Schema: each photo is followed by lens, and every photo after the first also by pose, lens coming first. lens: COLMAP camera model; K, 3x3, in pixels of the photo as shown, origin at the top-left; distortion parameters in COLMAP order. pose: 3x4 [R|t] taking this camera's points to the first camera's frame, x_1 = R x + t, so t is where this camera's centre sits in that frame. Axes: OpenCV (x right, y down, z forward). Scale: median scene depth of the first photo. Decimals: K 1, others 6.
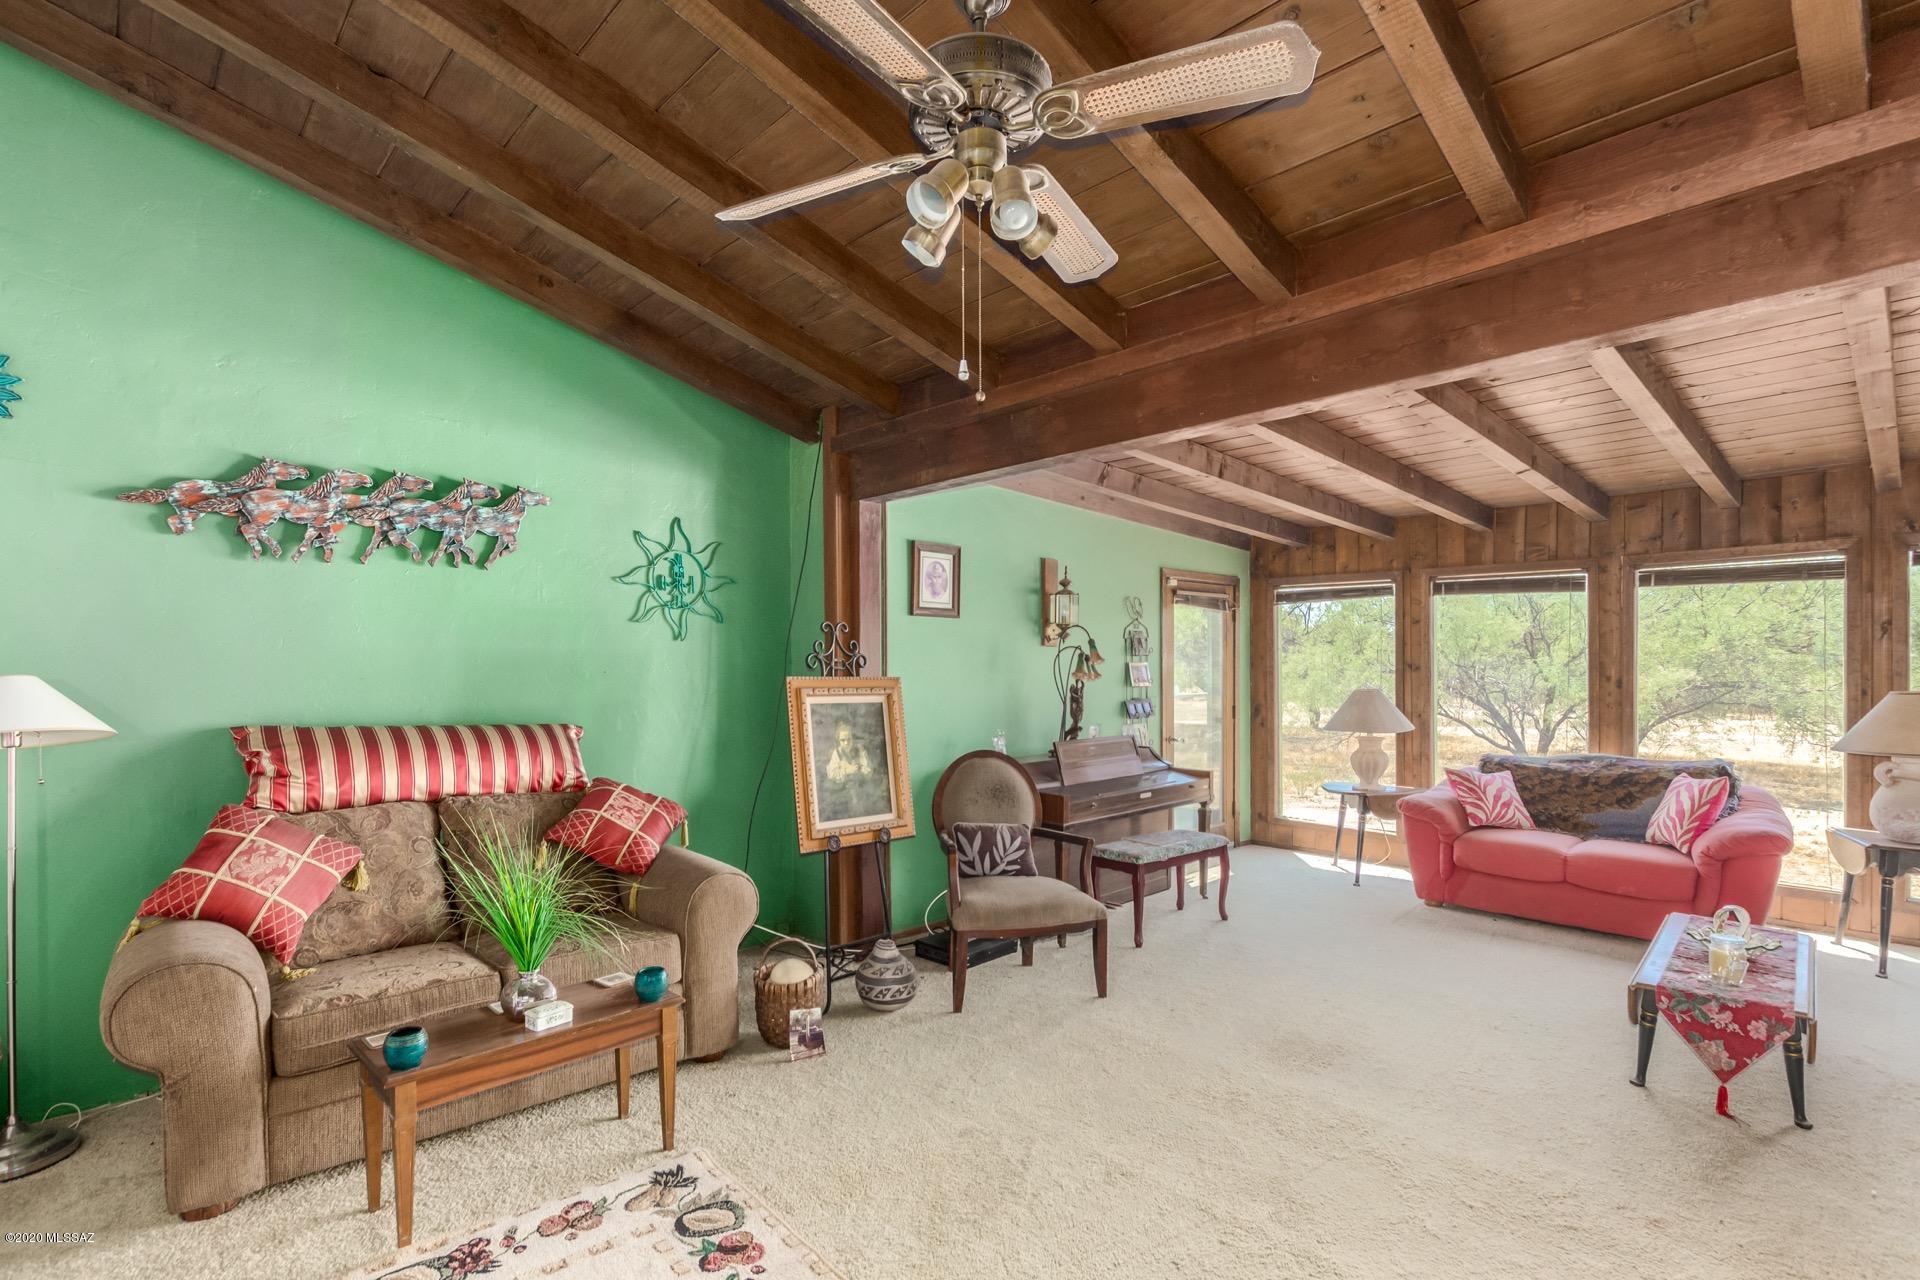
lens RADIAL K [[894.9, 0, 966.8], [0, 894.9, 668.7], [0, 0, 1]] dist [0.001606, -0.000448]
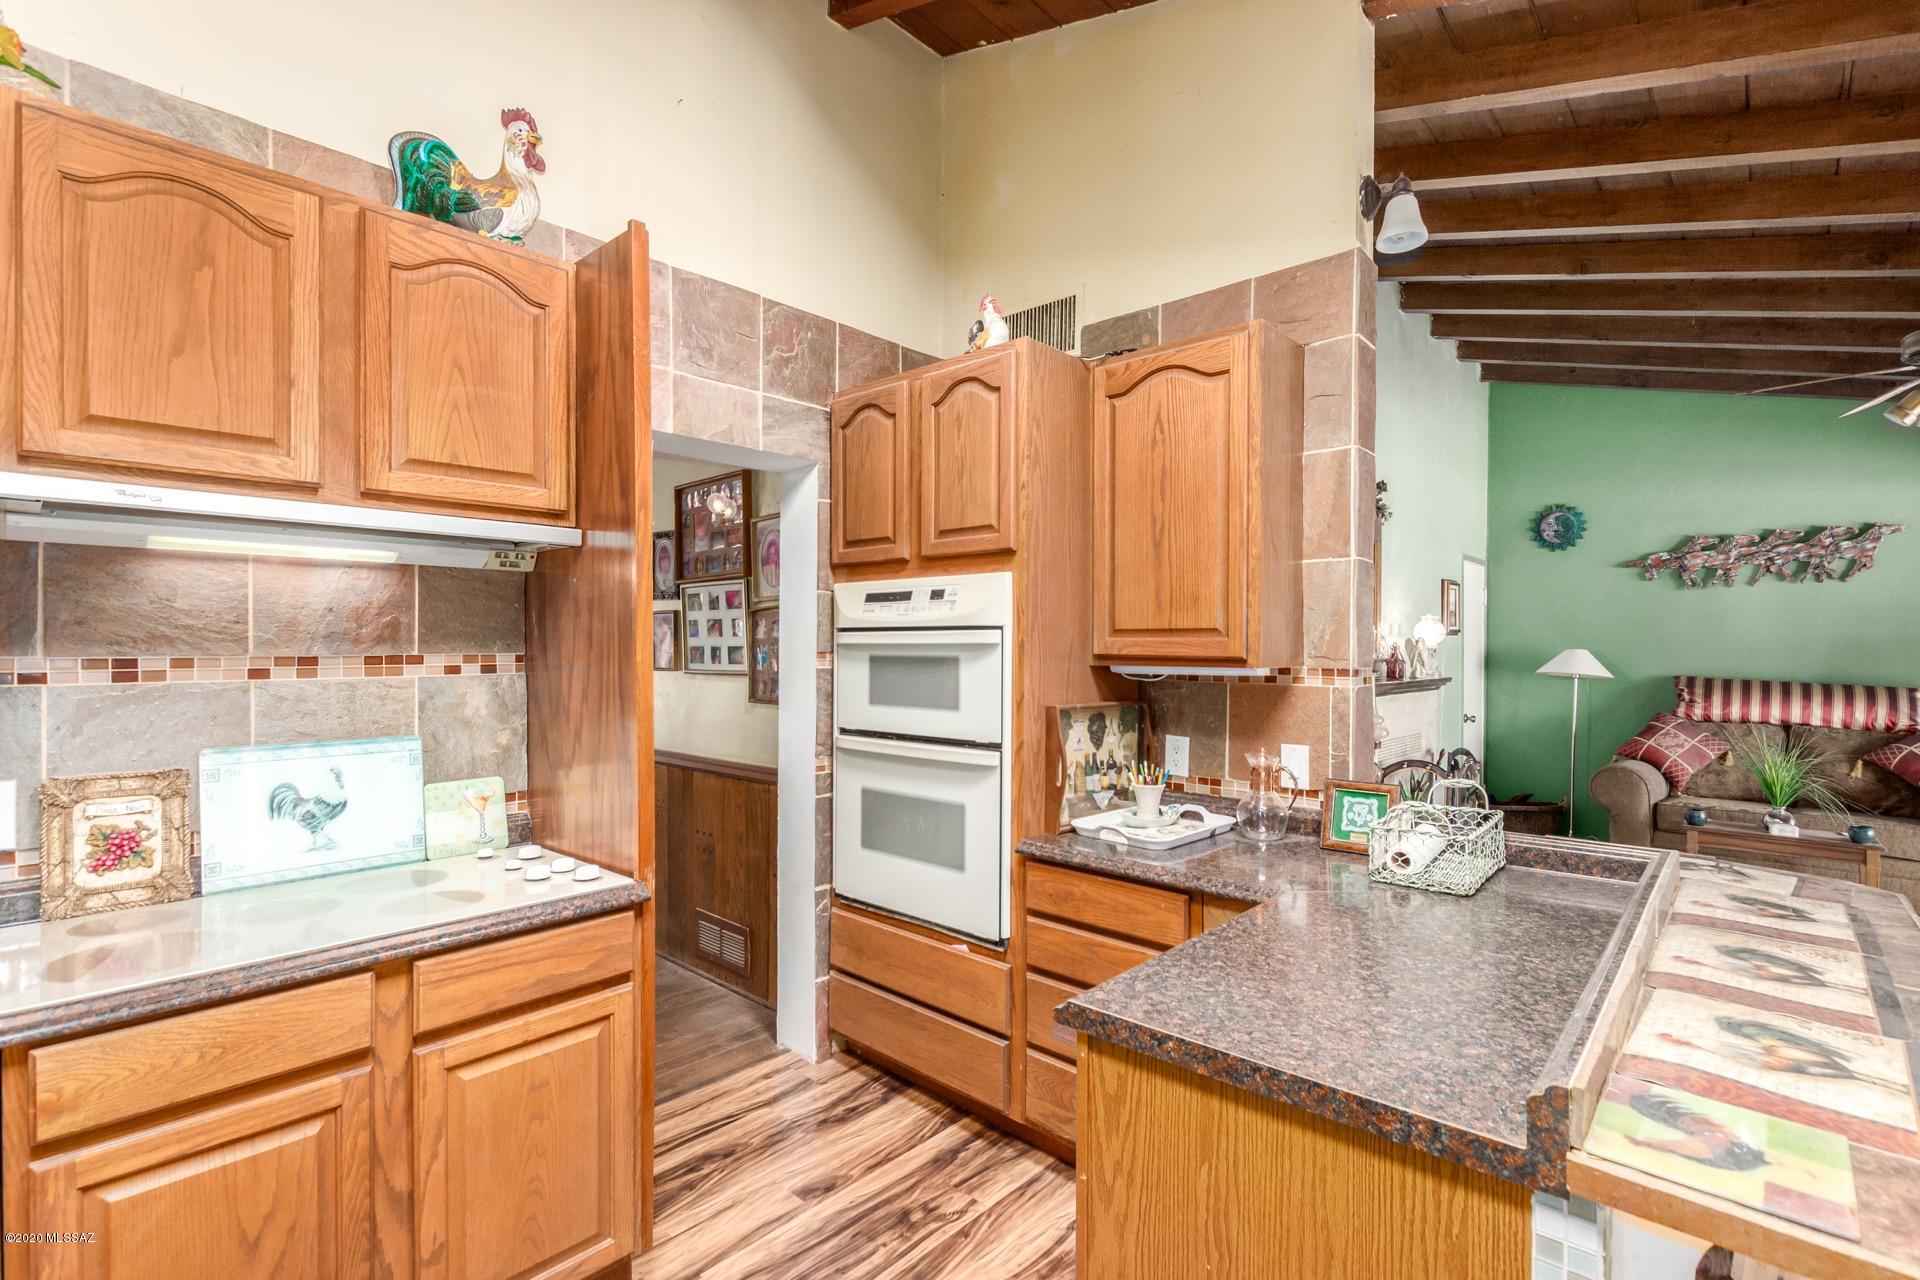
lens RADIAL K [[858.6, 0, 957.6], [0, 858.6, 656.6], [0, 0, 1]] dist [0.011157, -0.000124]
pose [[0.039618, 0.018671, -0.999040, 0.999048], [-0.005721, 0.999813, 0.018459, -0.004144], [0.999199, 0.004984, 0.039718, -0.637631]]
